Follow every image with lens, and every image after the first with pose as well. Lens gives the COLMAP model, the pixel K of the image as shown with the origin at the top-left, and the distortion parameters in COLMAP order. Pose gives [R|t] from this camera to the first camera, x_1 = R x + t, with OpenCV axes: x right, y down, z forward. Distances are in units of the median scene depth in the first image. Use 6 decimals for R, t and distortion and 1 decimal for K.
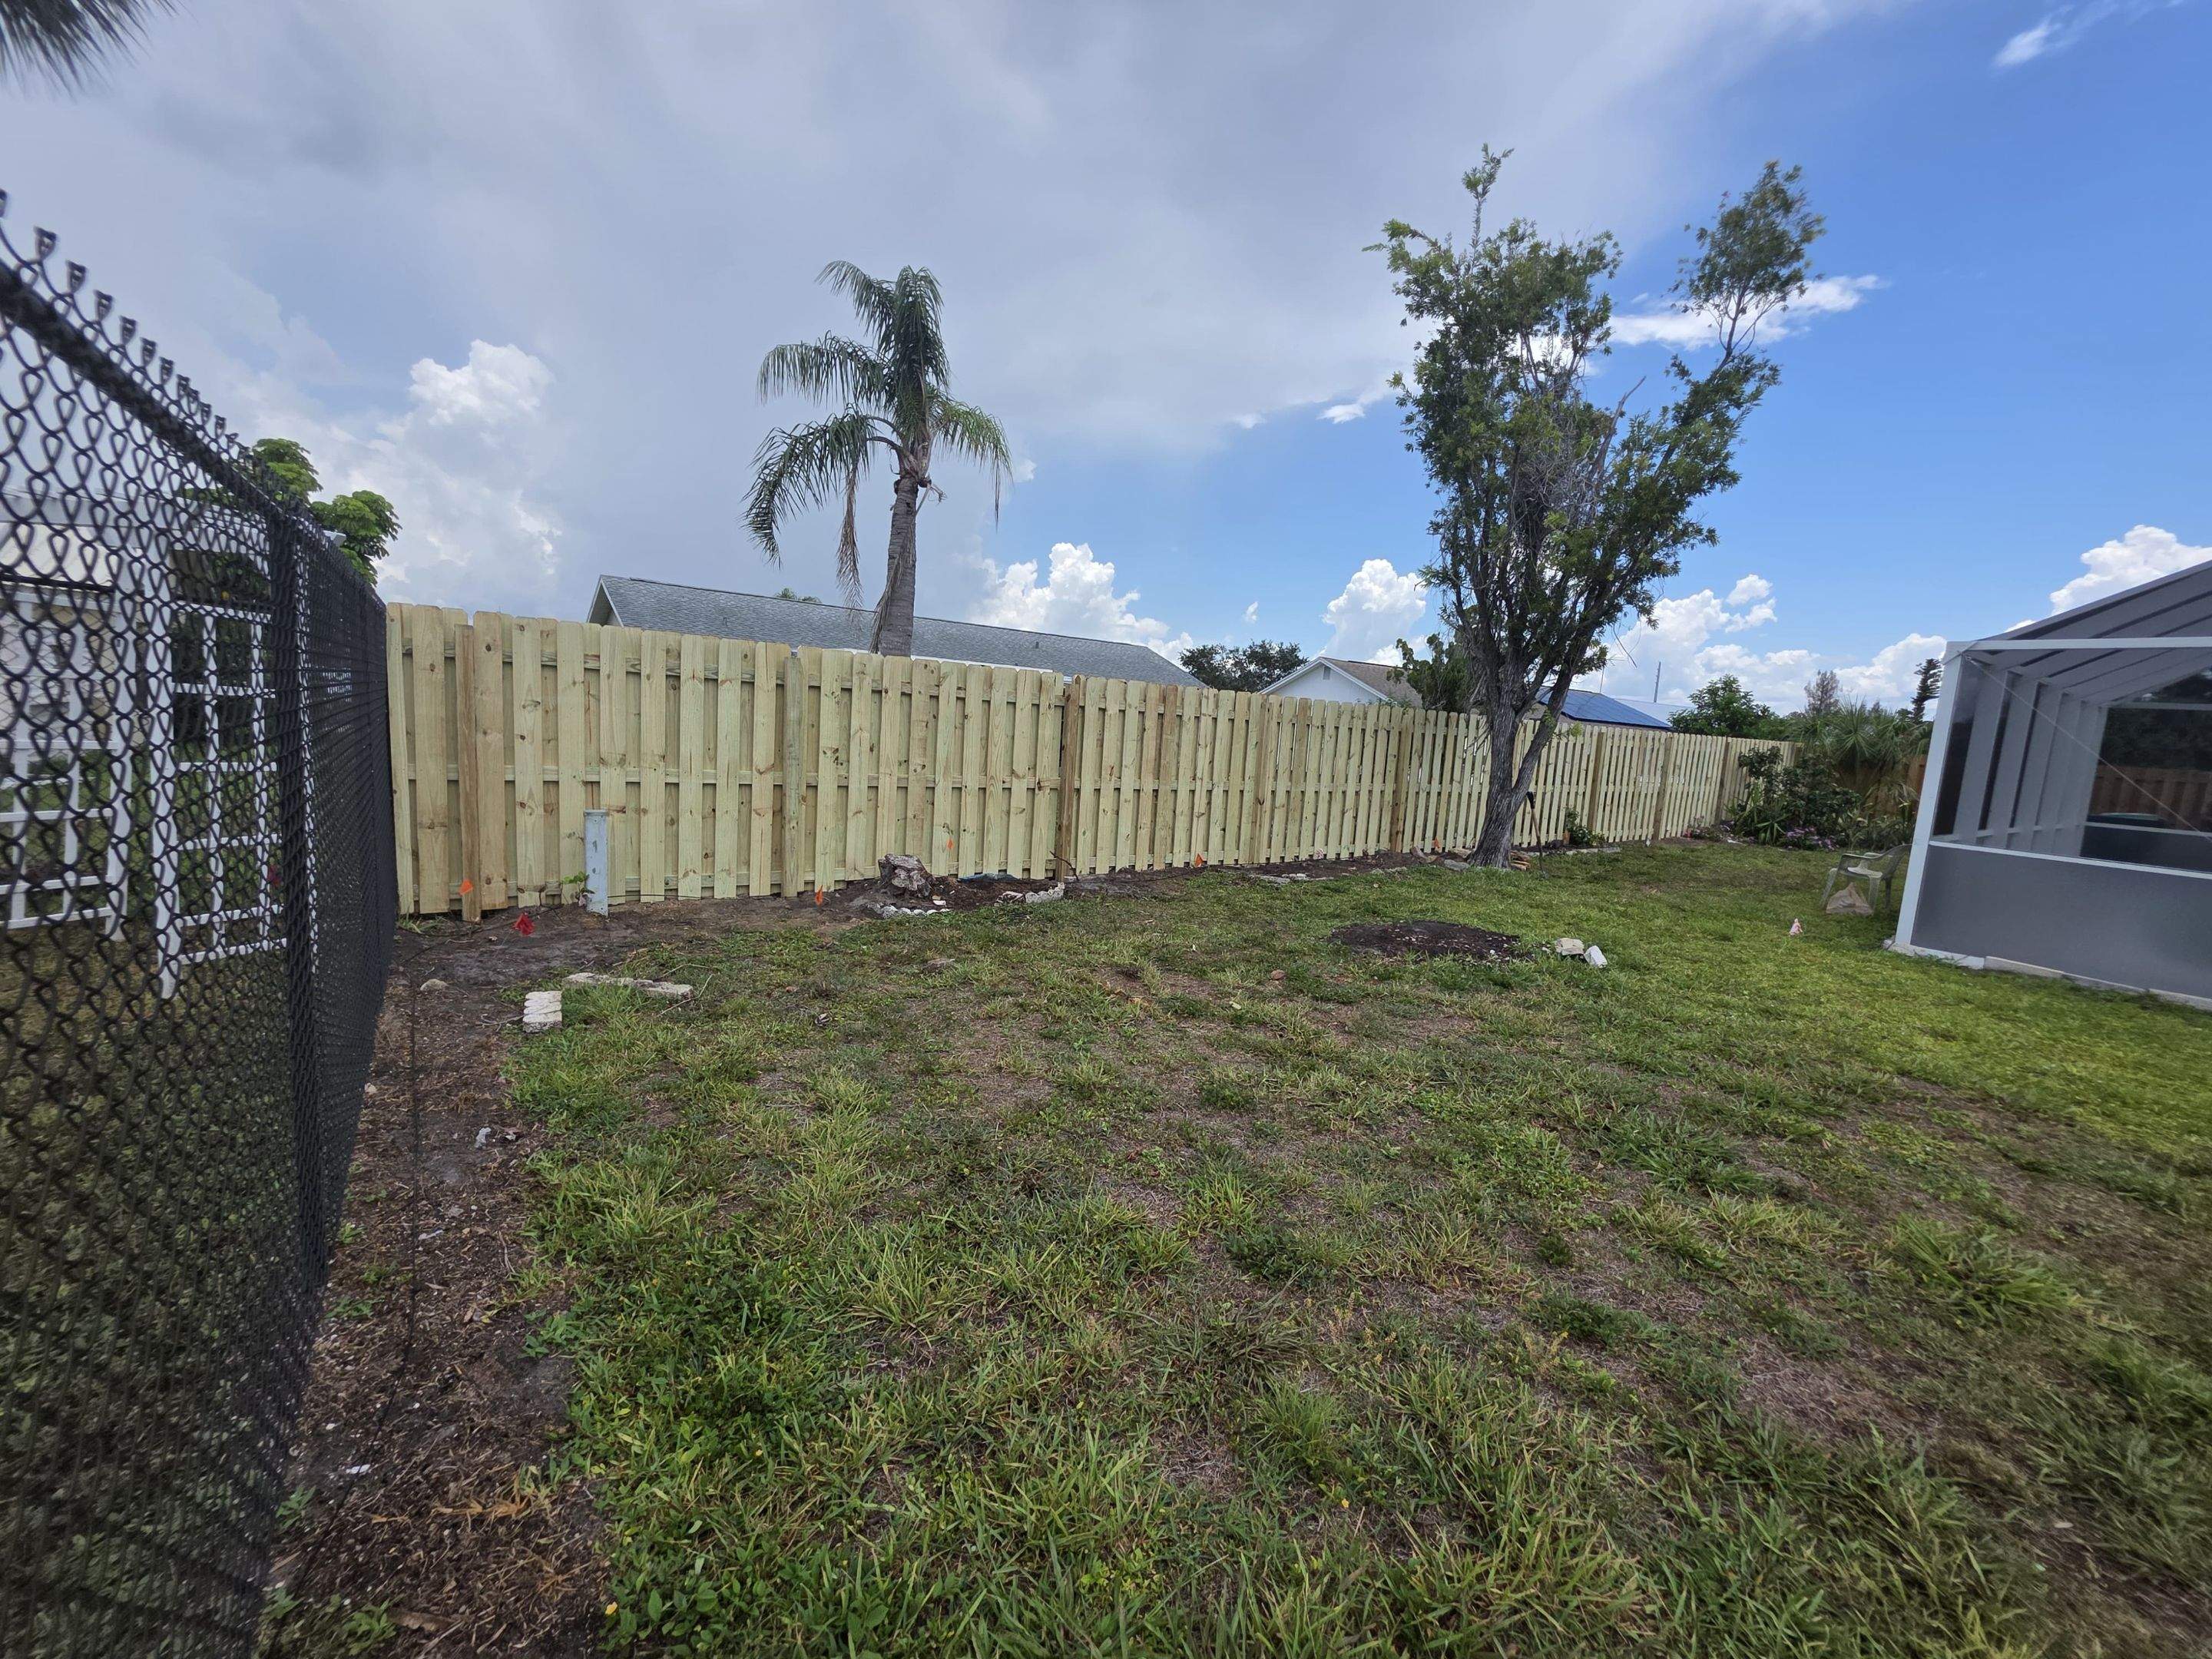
lens RADIAL K [[882.8, 0, 1107.6], [0, 882.8, 824.4], [0, 0, 1]] dist [-0.002092, 0.000026]
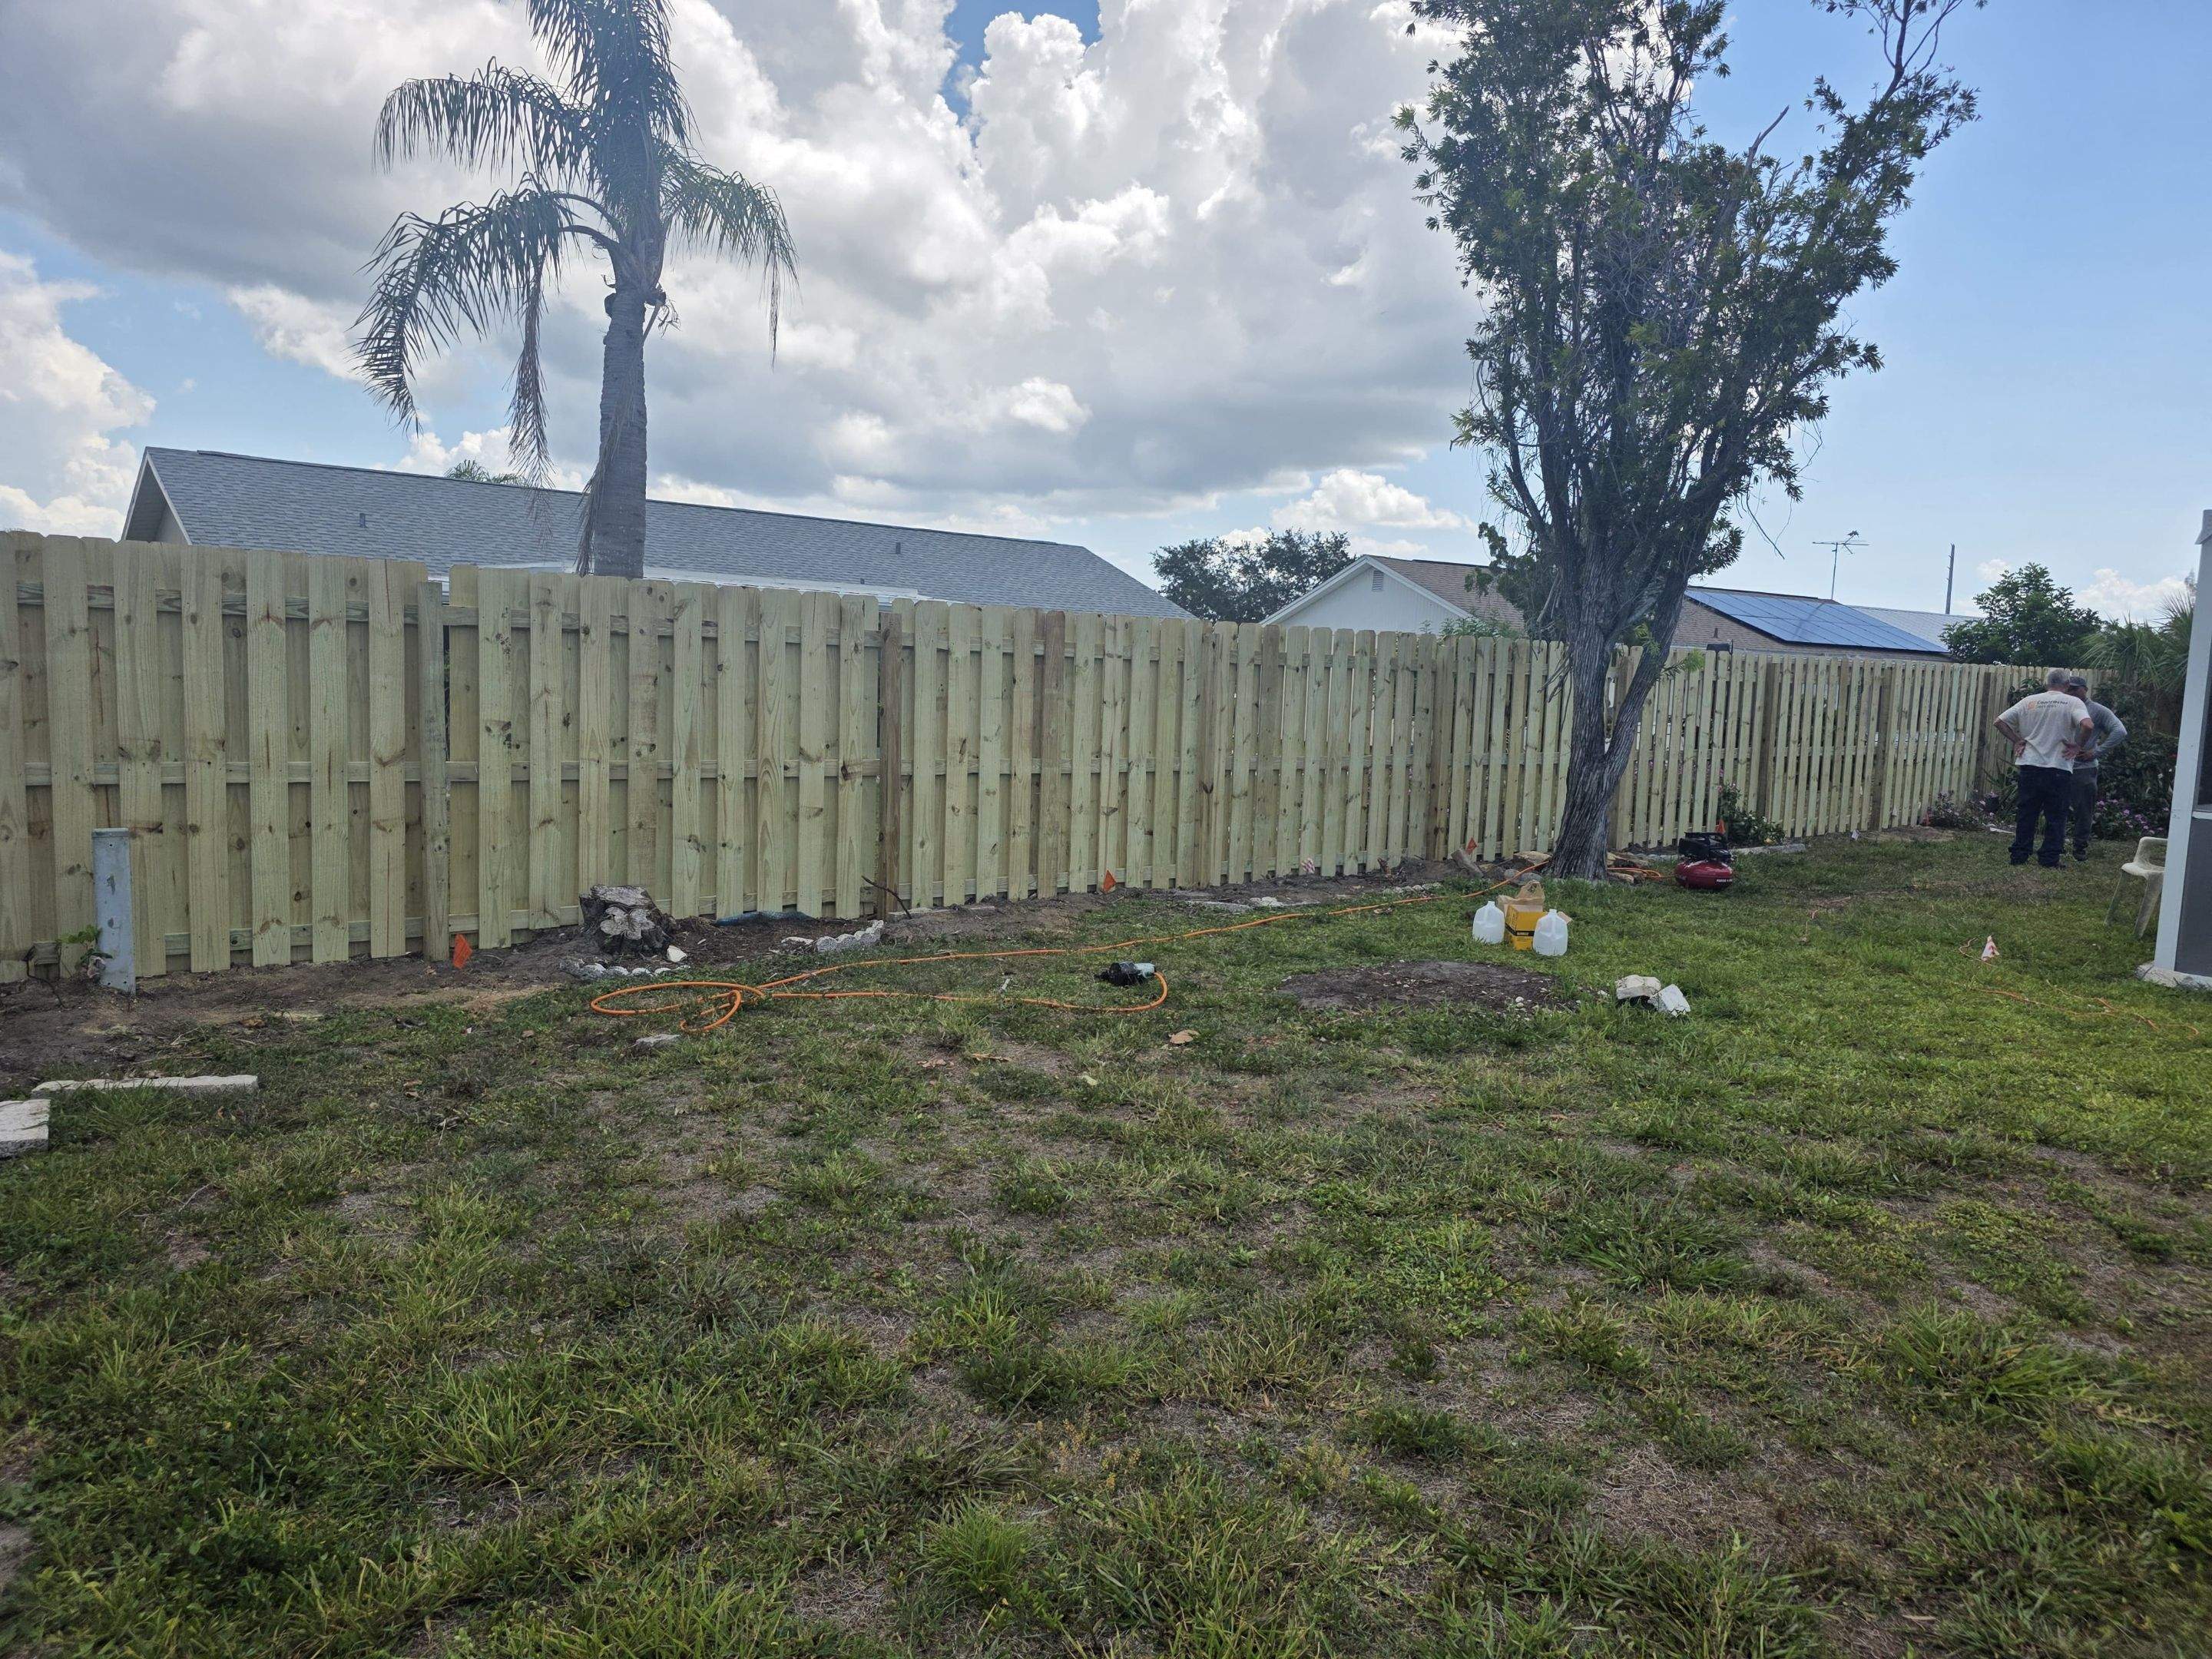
lens RADIAL K [[1484.7, 0, 1118.0], [0, 1484.7, 825.3], [0, 0, 1]] dist [0.033626, -0.030430]
pose [[0.998539, -0.033855, 0.042124, 0.071622], [0.034335, 0.999353, -0.010726, 0.012770], [-0.041733, 0.012157, 0.999055, -0.080356]]
